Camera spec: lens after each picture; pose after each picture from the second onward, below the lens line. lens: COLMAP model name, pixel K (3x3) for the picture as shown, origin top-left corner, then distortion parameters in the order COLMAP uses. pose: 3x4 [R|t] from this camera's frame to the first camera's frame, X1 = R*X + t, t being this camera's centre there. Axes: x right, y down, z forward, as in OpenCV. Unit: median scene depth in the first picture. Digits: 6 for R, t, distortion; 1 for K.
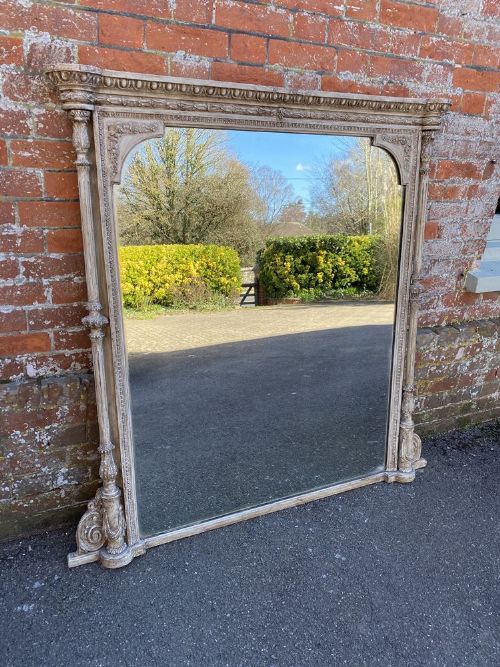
lens RADIAL K [[498.8, 0, 251.8], [0, 498.8, 332.1], [0, 0, 1]] dist [0.010397, -0.000932]
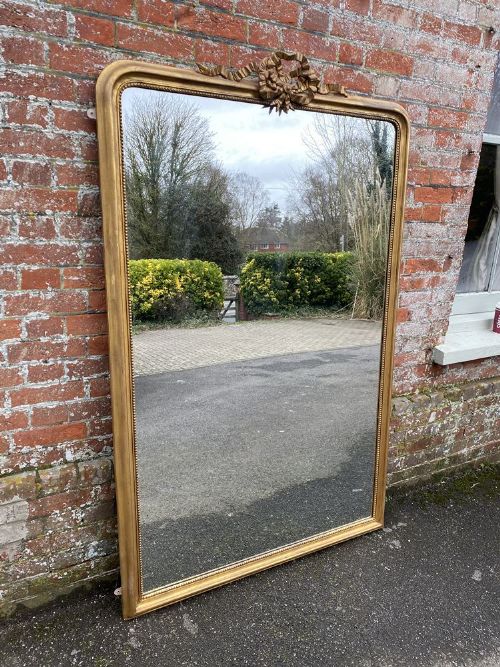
lens RADIAL K [[498.8, 0, 250.6], [0, 498.8, 334.2], [0, 0, 1]] dist [0.010397, -0.000932]
pose [[0.997940, -0.023688, 0.059629, -0.081113], [0.028442, 0.996374, -0.080183, -0.088154], [-0.057513, 0.081713, 0.994995, -0.168683]]
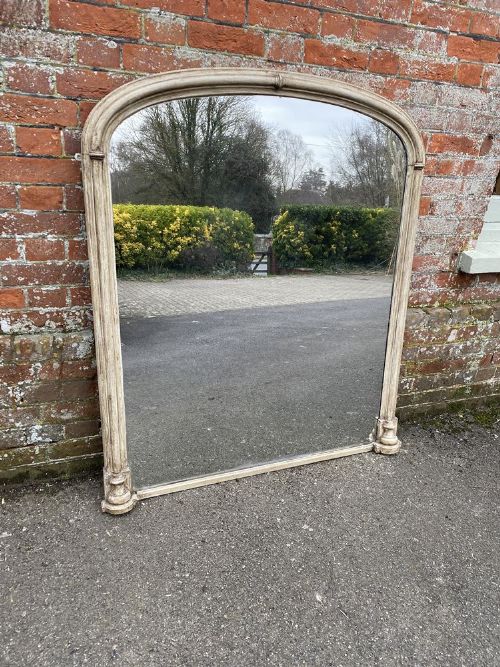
lens RADIAL K [[498.8, 0, 260.9], [0, 498.8, 332.7], [0, 0, 1]] dist [0.010397, -0.000932]
pose [[0.998084, 0.041995, -0.045450, 0.114542], [-0.041119, 0.998953, 0.020048, 0.043904], [0.046245, -0.018141, 0.998765, 0.004919]]
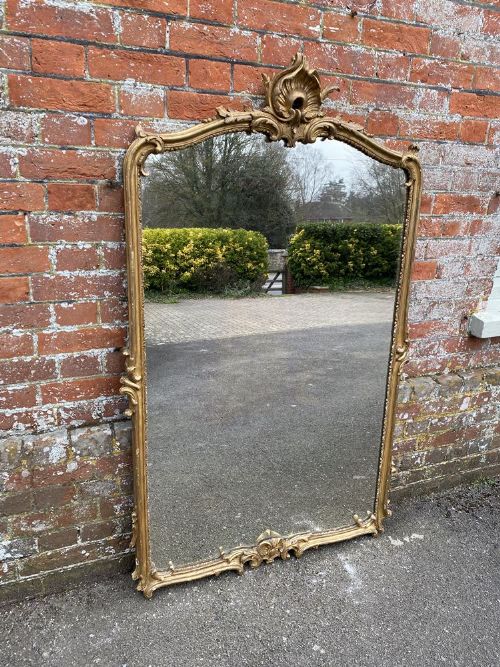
lens RADIAL K [[498.8, 0, 254.6], [0, 498.8, 333.7], [0, 0, 1]] dist [0.010397, -0.000932]
pose [[0.999232, 0.007674, -0.038423, 0.095994], [-0.008833, 0.999509, -0.030064, -0.070668], [0.038174, 0.030381, 0.998809, 0.112608]]
